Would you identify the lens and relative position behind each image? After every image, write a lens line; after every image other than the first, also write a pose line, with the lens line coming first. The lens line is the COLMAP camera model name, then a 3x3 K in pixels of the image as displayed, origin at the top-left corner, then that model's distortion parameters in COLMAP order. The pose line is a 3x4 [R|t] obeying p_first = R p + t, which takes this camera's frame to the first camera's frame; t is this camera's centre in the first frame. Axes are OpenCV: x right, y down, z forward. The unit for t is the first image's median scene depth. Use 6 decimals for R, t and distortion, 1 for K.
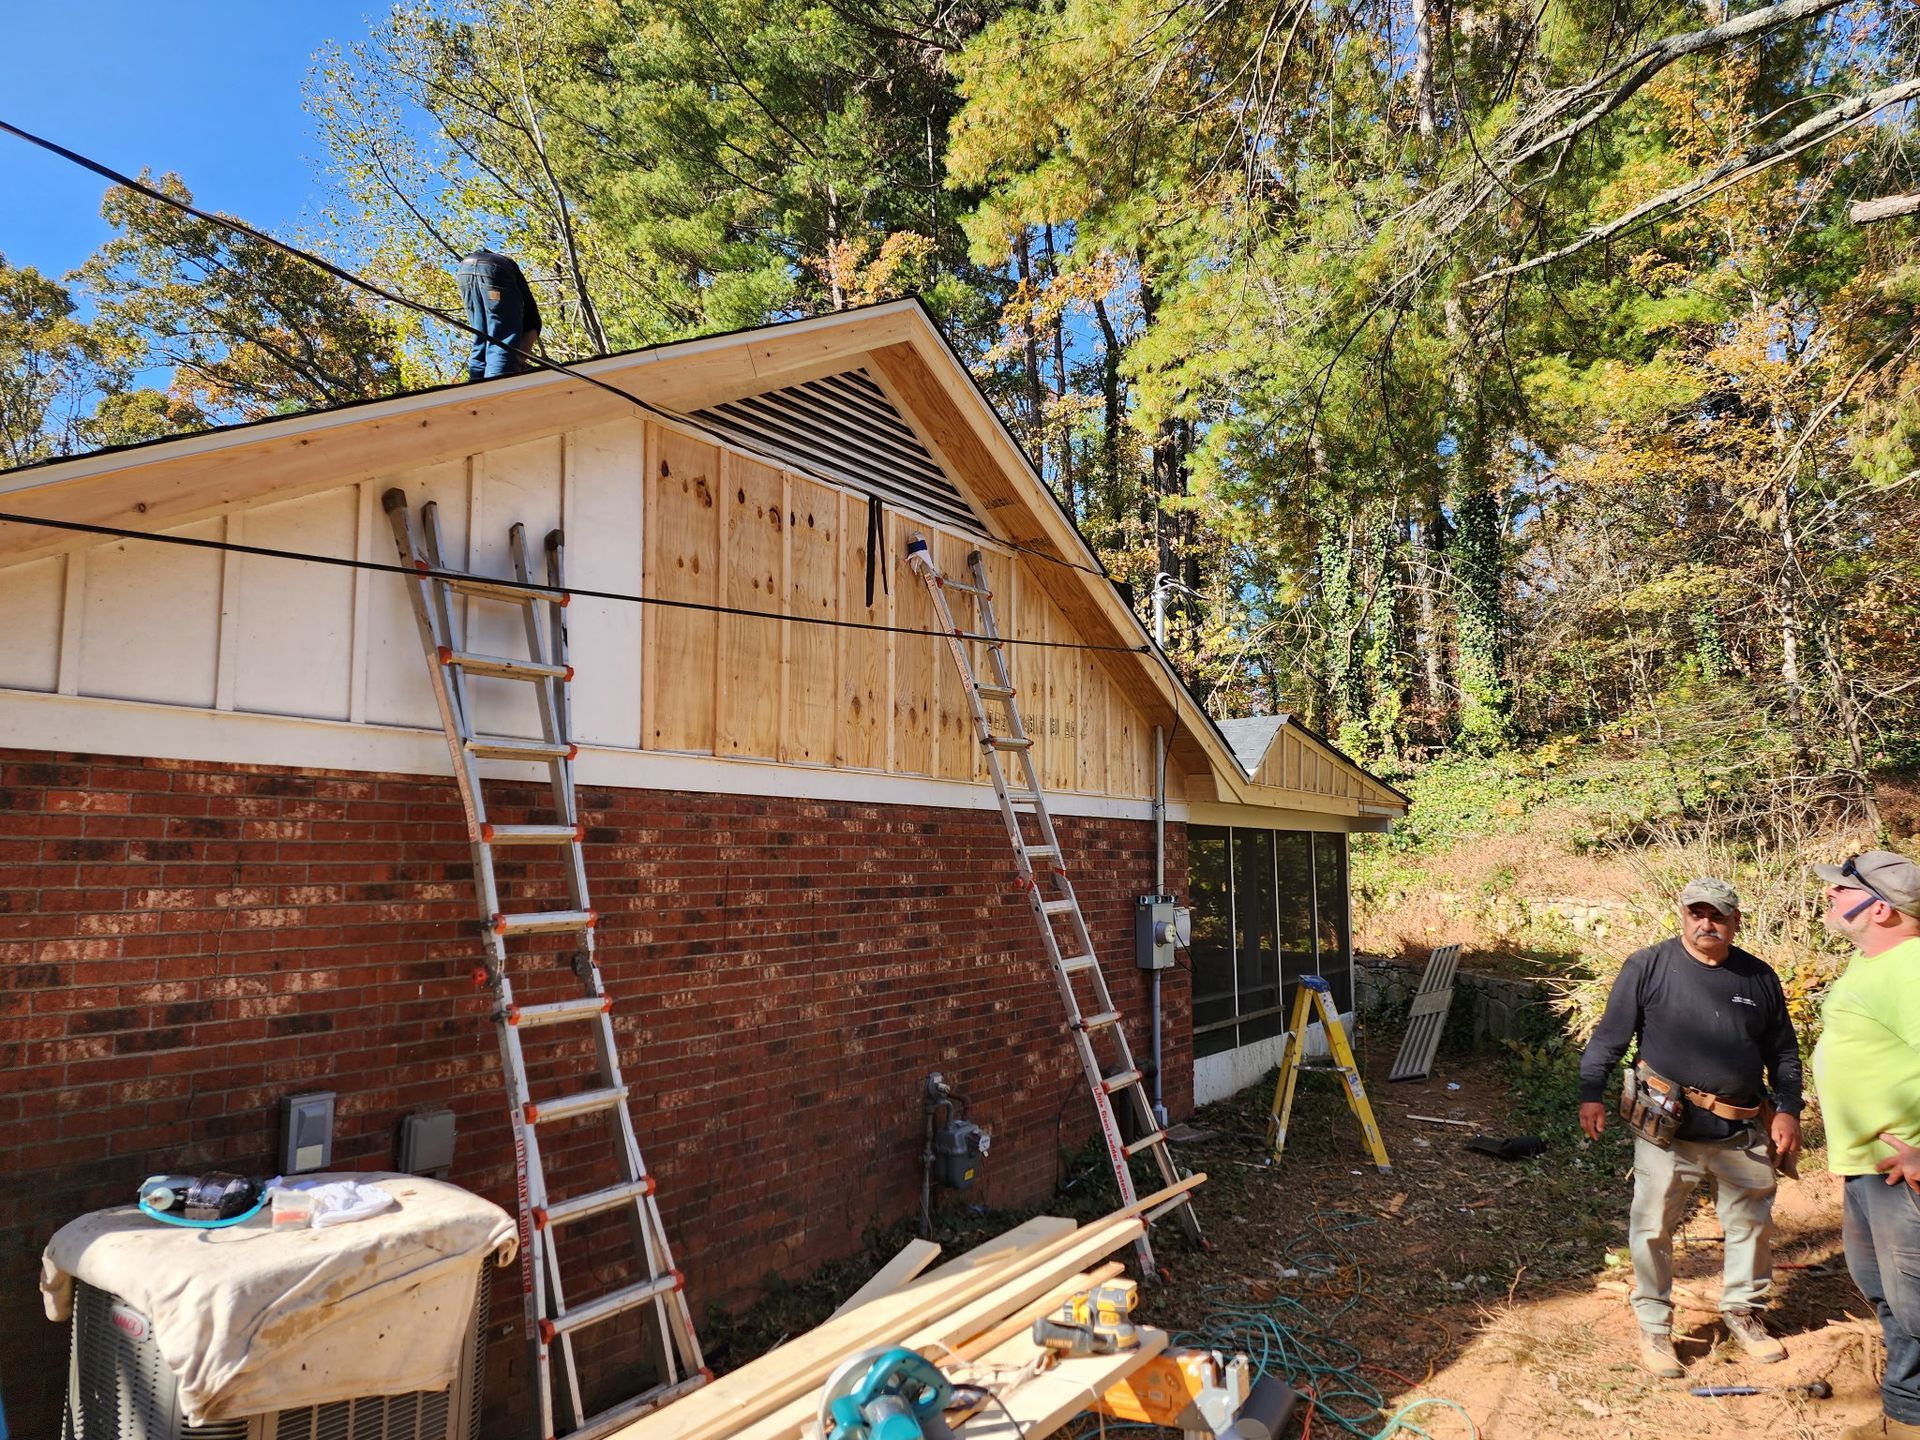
lens RADIAL K [[1307.0, 0, 967.8], [0, 1307.0, 730.3], [0, 0, 1]] dist [0.238320, -0.312035]
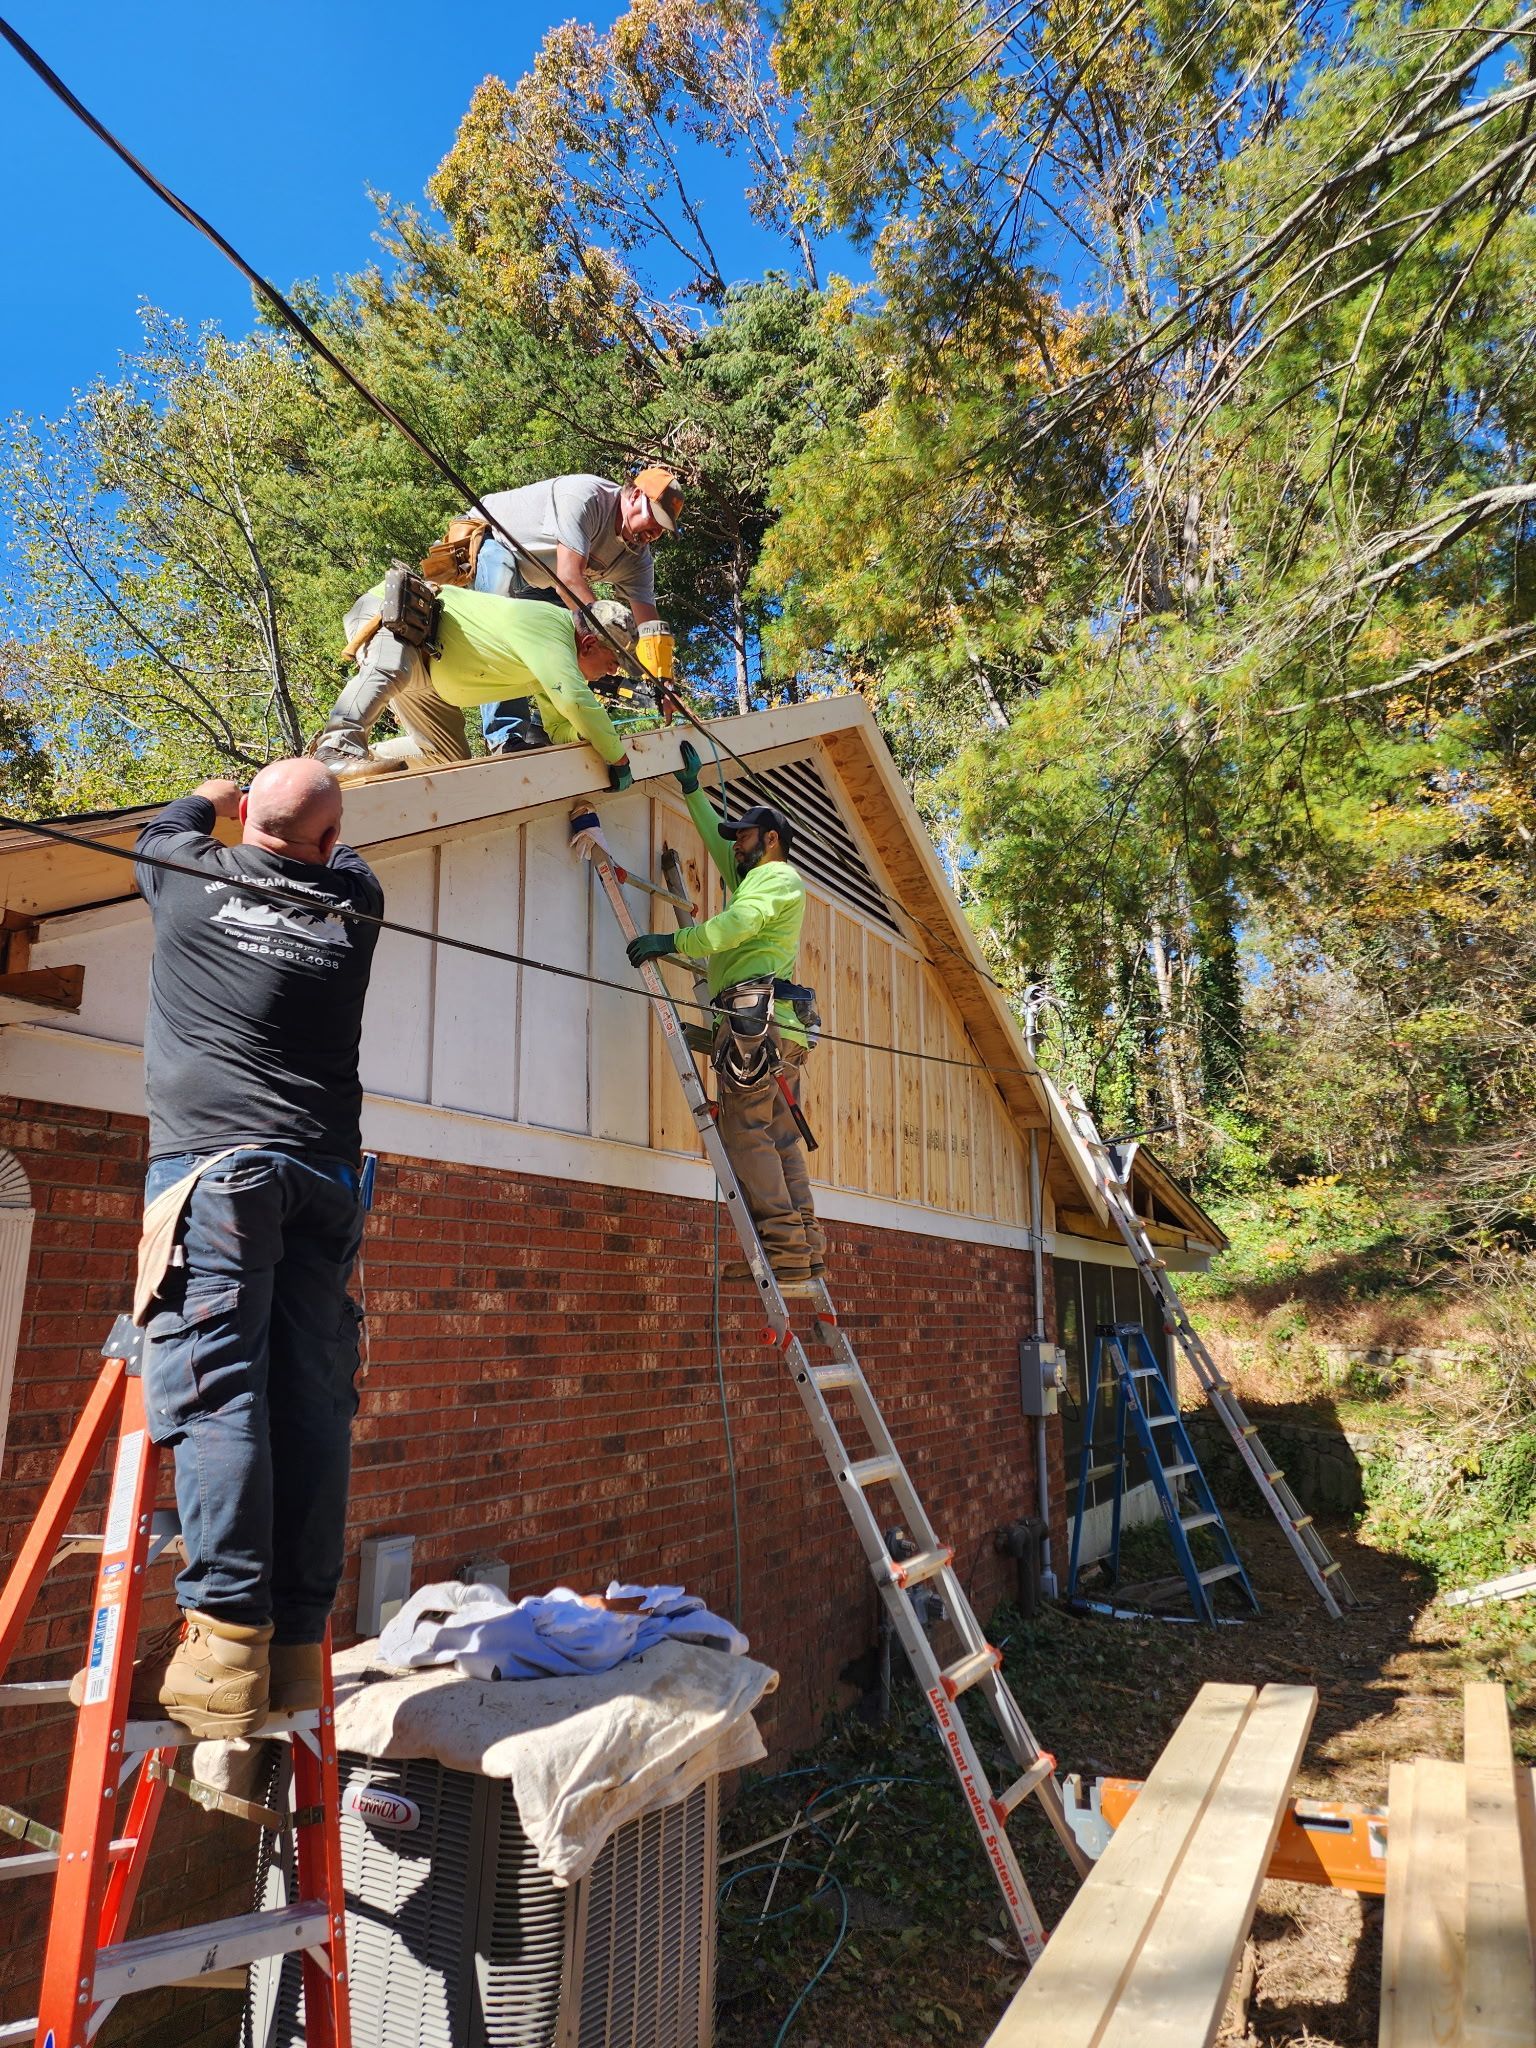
lens RADIAL K [[1394.1, 0, 768.0], [0, 1394.1, 1024.0], [0, 0, 1]] dist [0.238320, -0.312035]
pose [[0.993656, 0.023516, 0.109979, -0.268295], [-0.011863, 0.994355, -0.105438, 0.029190], [-0.111838, 0.103464, 0.988326, 0.034205]]
